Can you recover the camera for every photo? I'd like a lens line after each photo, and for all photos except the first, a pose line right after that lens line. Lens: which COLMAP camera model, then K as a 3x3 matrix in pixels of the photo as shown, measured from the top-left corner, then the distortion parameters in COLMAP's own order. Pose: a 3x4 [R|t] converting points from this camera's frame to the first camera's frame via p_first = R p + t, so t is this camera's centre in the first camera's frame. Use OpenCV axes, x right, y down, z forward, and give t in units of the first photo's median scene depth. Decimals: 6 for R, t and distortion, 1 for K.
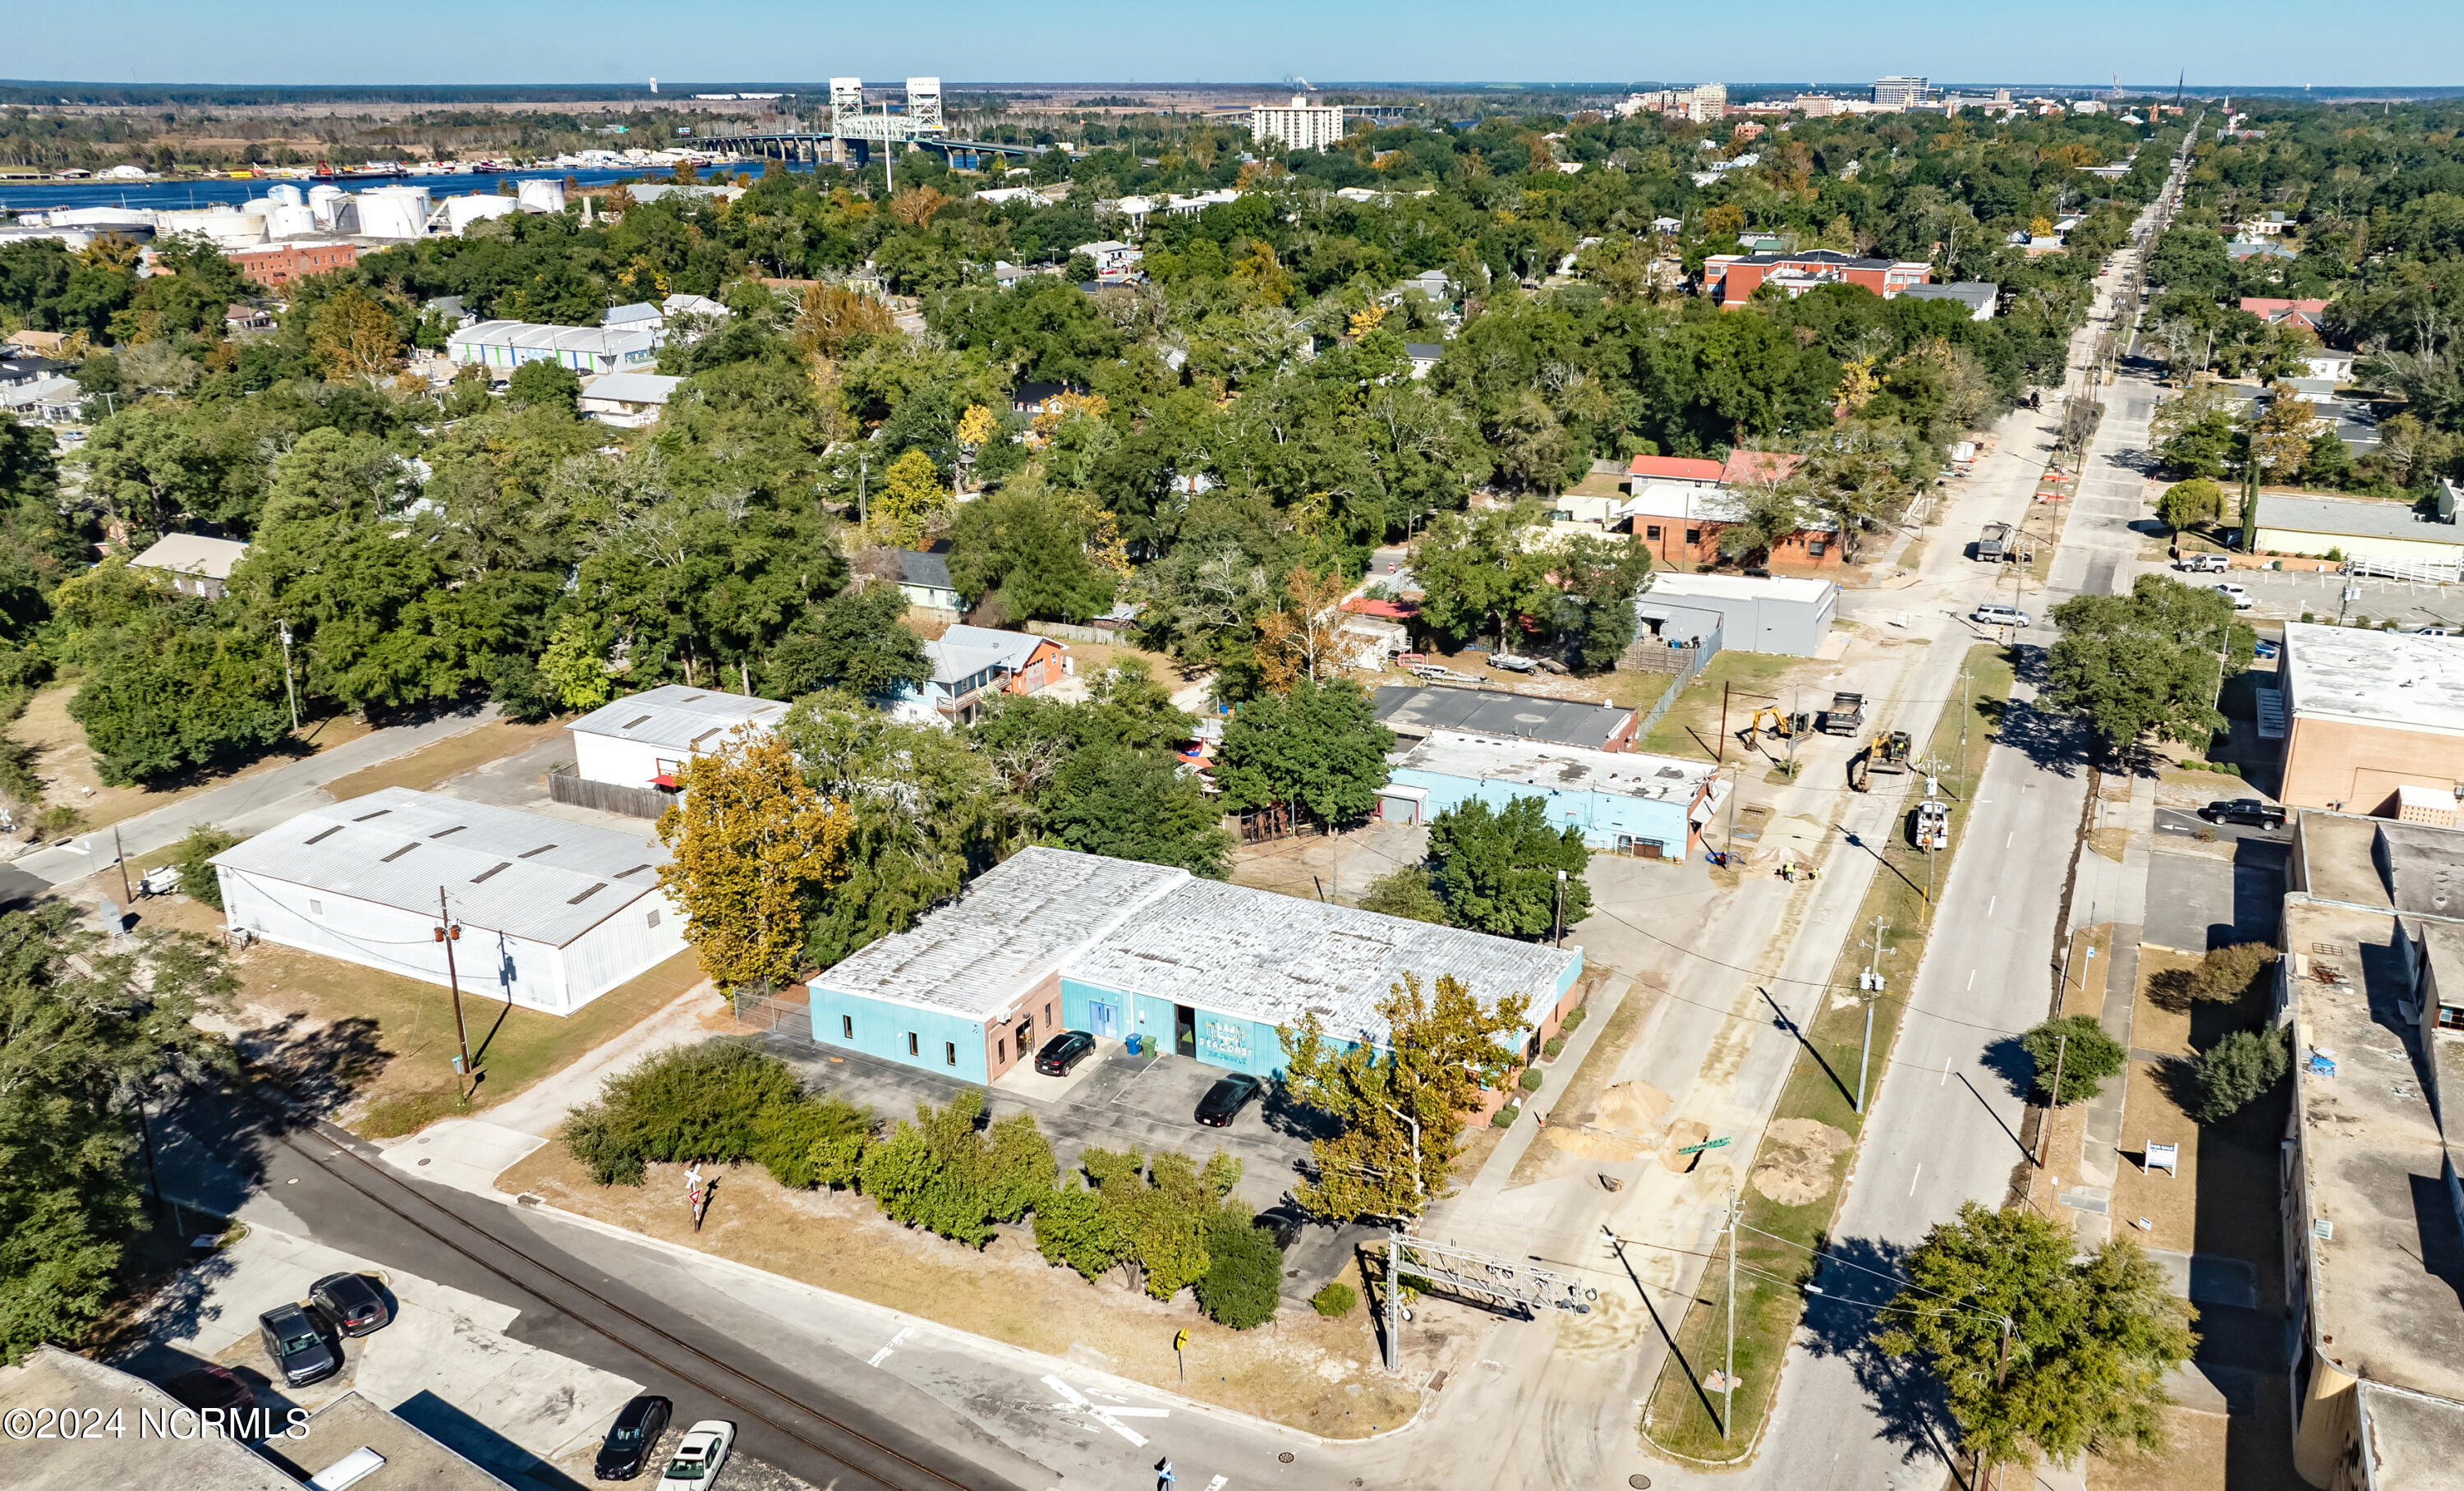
lens RADIAL K [[1856.4, 0, 1245.2], [0, 1856.4, 764.9], [0, 0, 1]] dist [-0.009832, -0.000791]
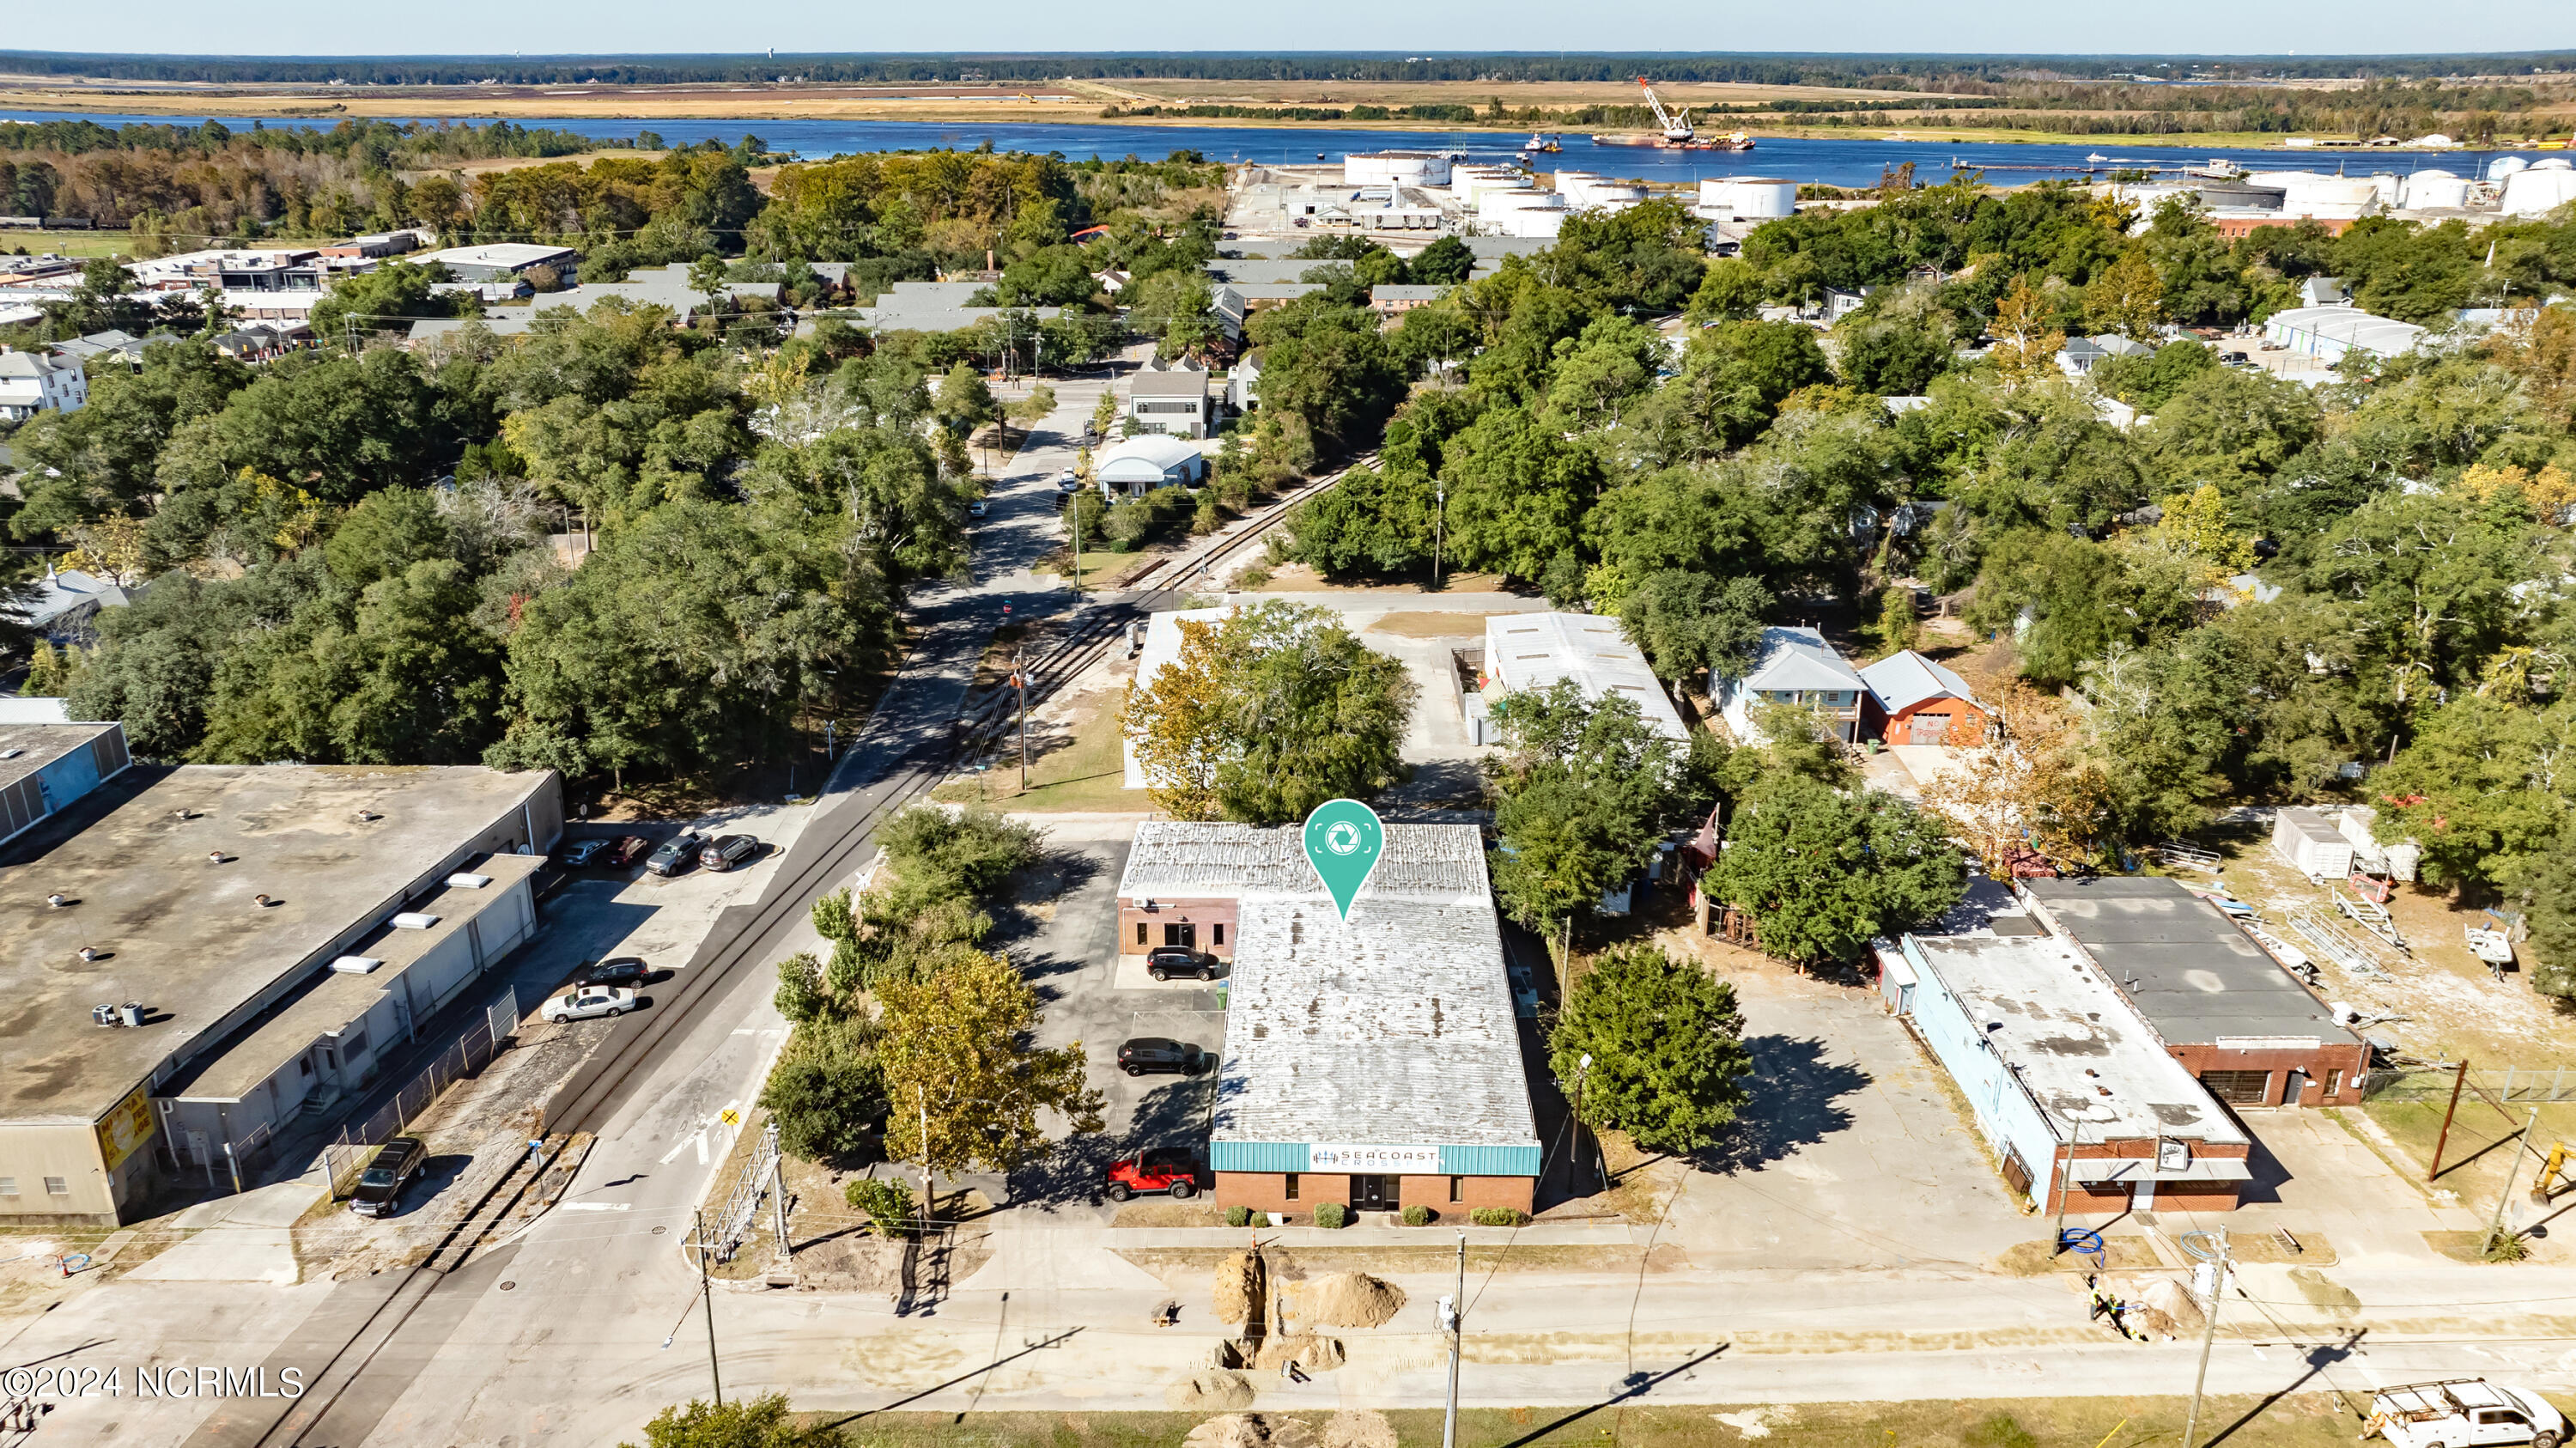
lens RADIAL K [[1774.9, 0, 1303.9], [0, 1774.9, 720.9], [0, 0, 1]] dist [-0.023414, 0.013749]
pose [[0.442325, 0.320587, -0.837599, 0.452919], [-0.312718, 0.930448, 0.190982, -0.117370], [0.840569, 0.177456, 0.511813, 0.311235]]
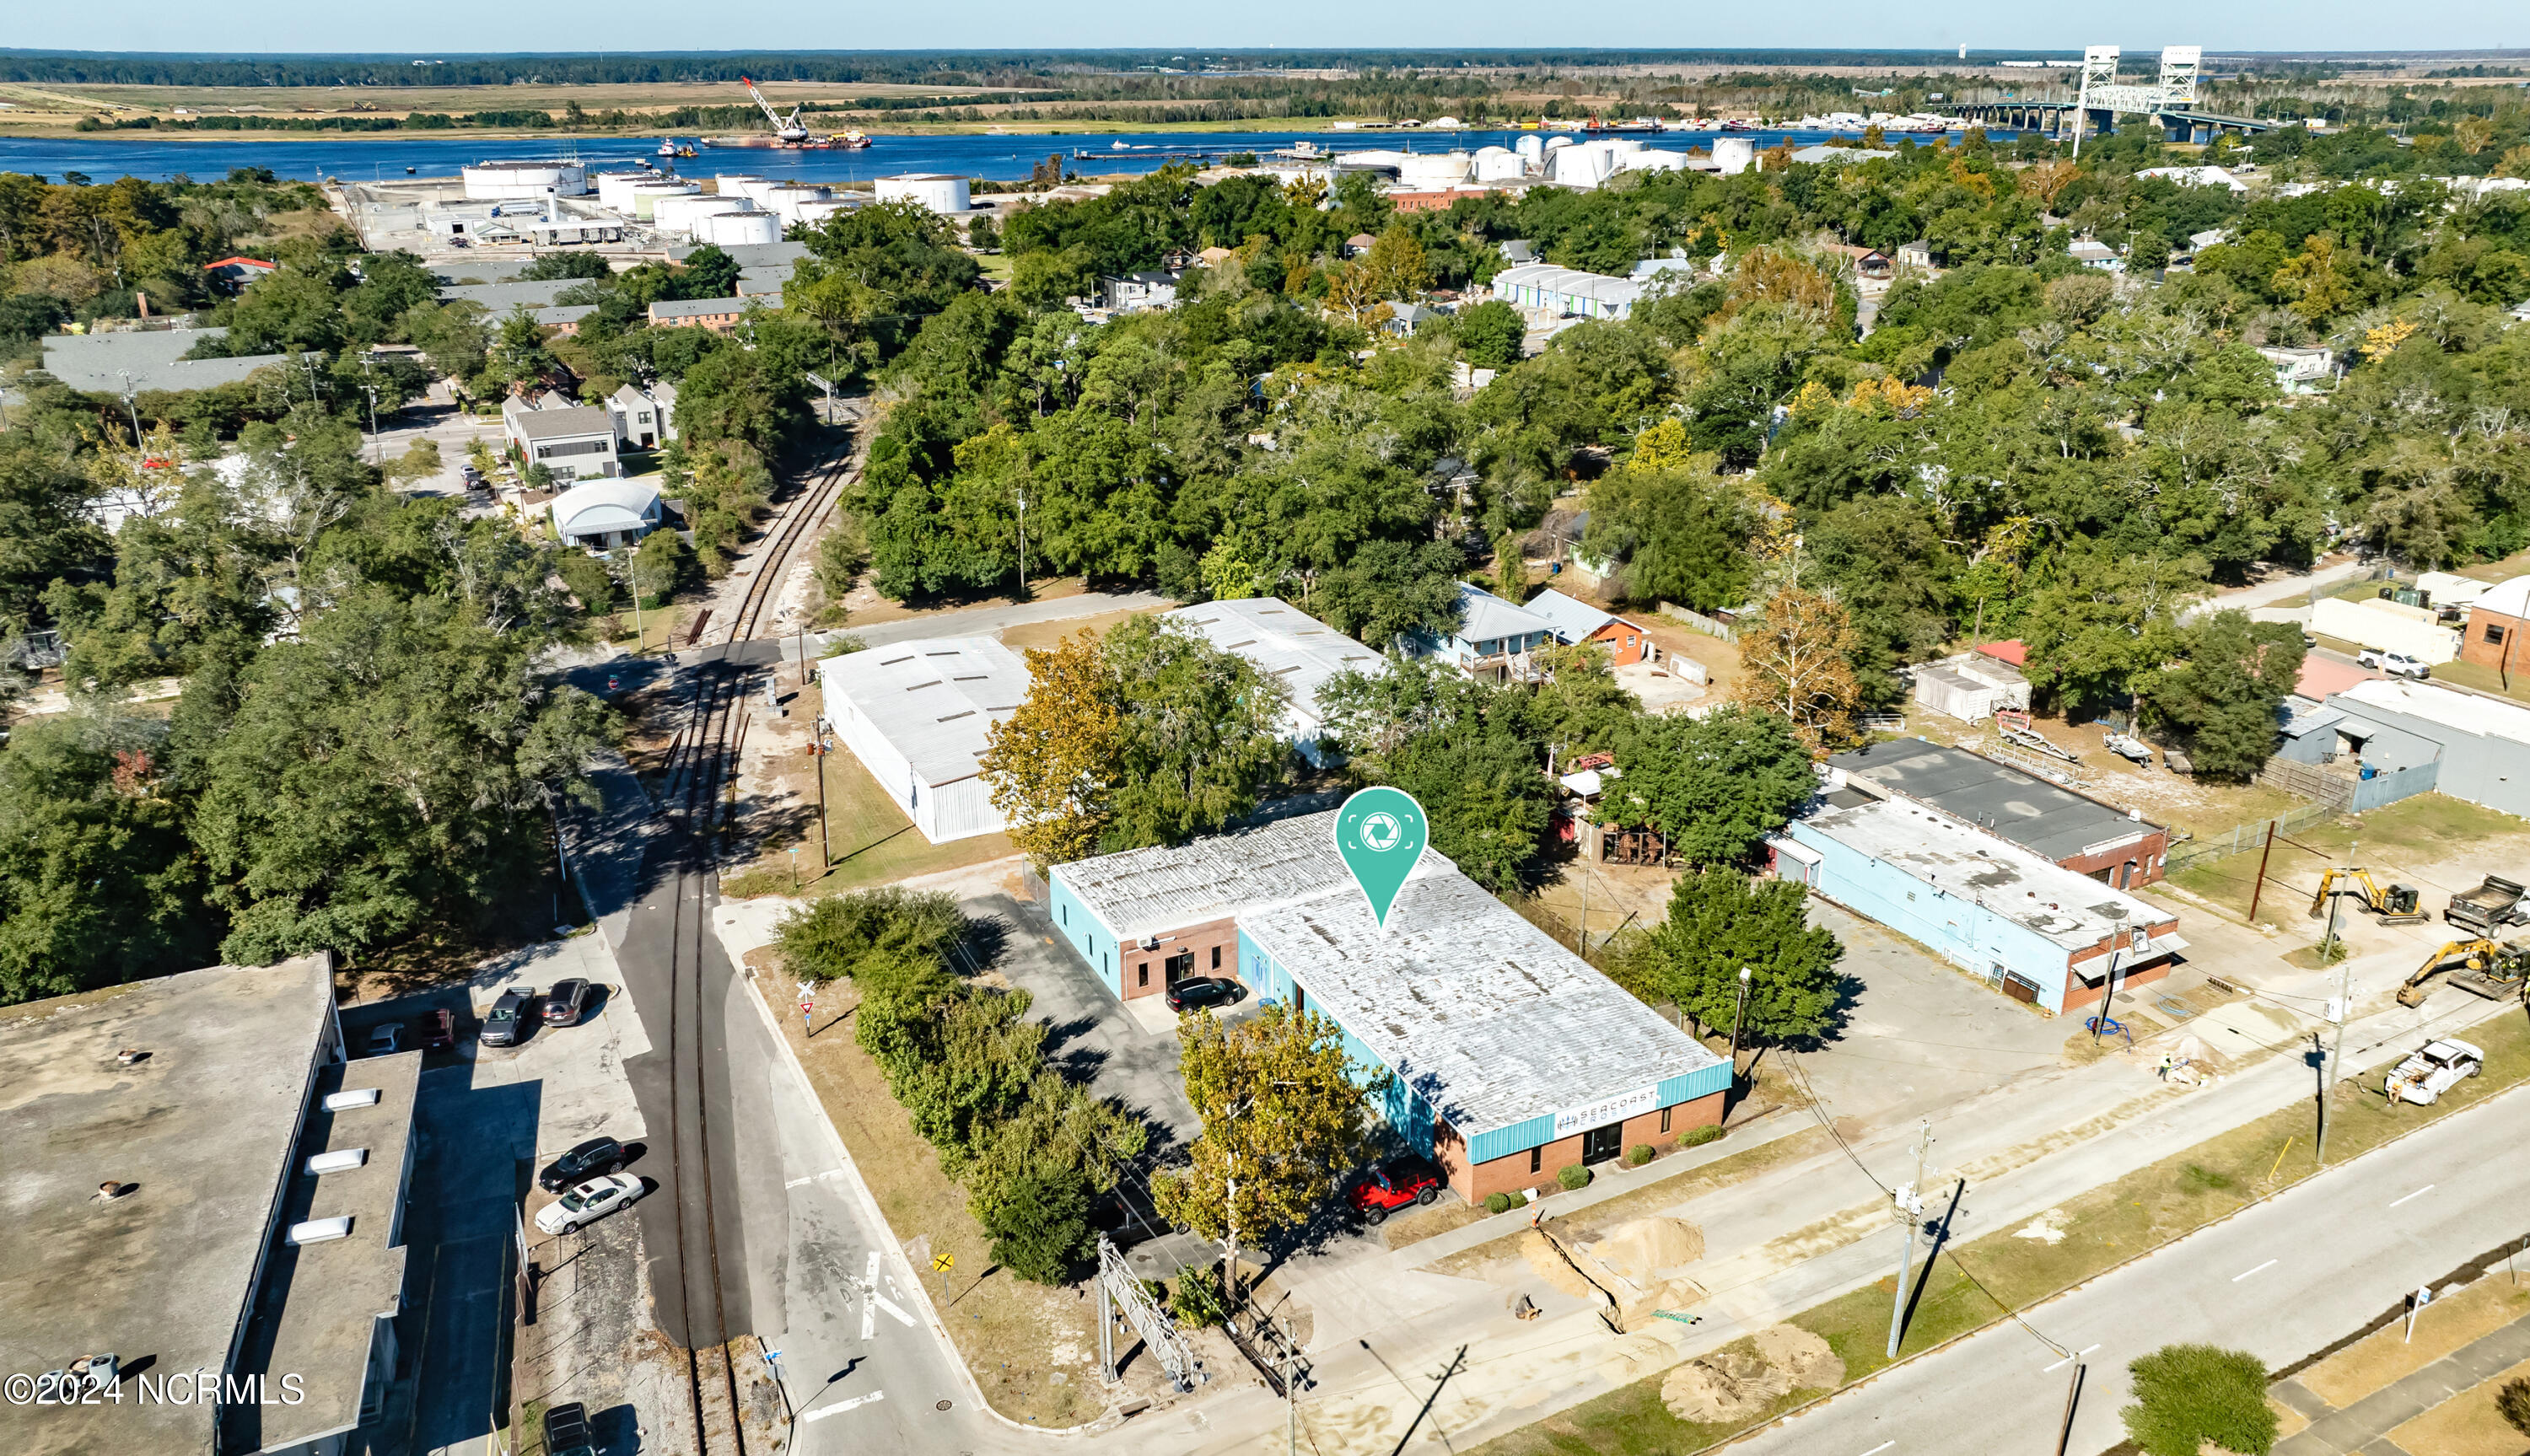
lens RADIAL K [[1785.6, 0, 1274.3], [0, 1785.6, 718.8], [0, 0, 1]] dist [-0.029455, 0.028708]
pose [[0.803724, 0.211261, -0.556234, 0.276866], [-0.206776, 0.975749, 0.071817, -0.045666], [0.557916, 0.057294, 0.827917, 0.116793]]
